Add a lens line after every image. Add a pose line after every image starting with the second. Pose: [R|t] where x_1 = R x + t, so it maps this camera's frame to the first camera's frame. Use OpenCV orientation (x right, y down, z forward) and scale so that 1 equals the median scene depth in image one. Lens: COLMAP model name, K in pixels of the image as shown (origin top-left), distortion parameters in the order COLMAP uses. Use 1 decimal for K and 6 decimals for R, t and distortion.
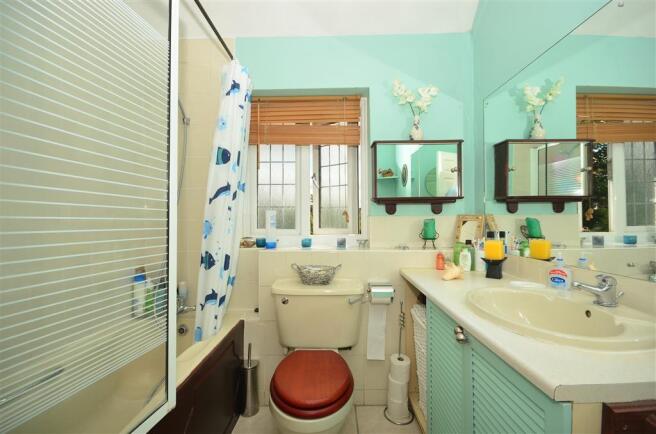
lens RADIAL K [[286.7, 0, 328.0], [0, 286.7, 217.0], [0, 0, 1]] dist [0.001908, -0.008369]
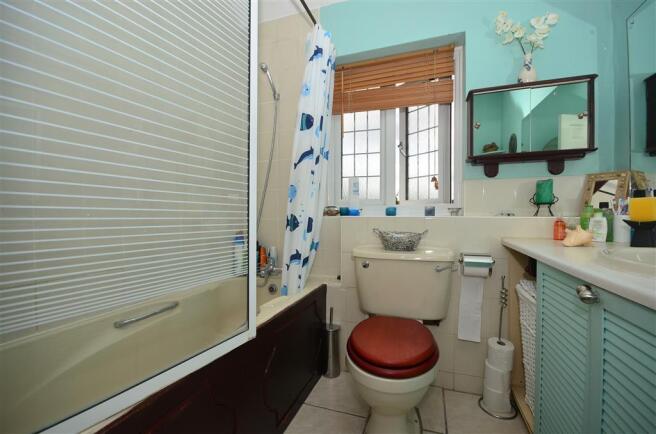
lens RADIAL K [[286.7, 0, 328.0], [0, 286.7, 217.0], [0, 0, 1]] dist [0.001908, -0.008369]
pose [[0.950444, 0.008331, -0.310784, 0.025931], [-0.001833, 0.999774, 0.021195, 0.102716], [0.310890, -0.019575, 0.950244, 0.043670]]
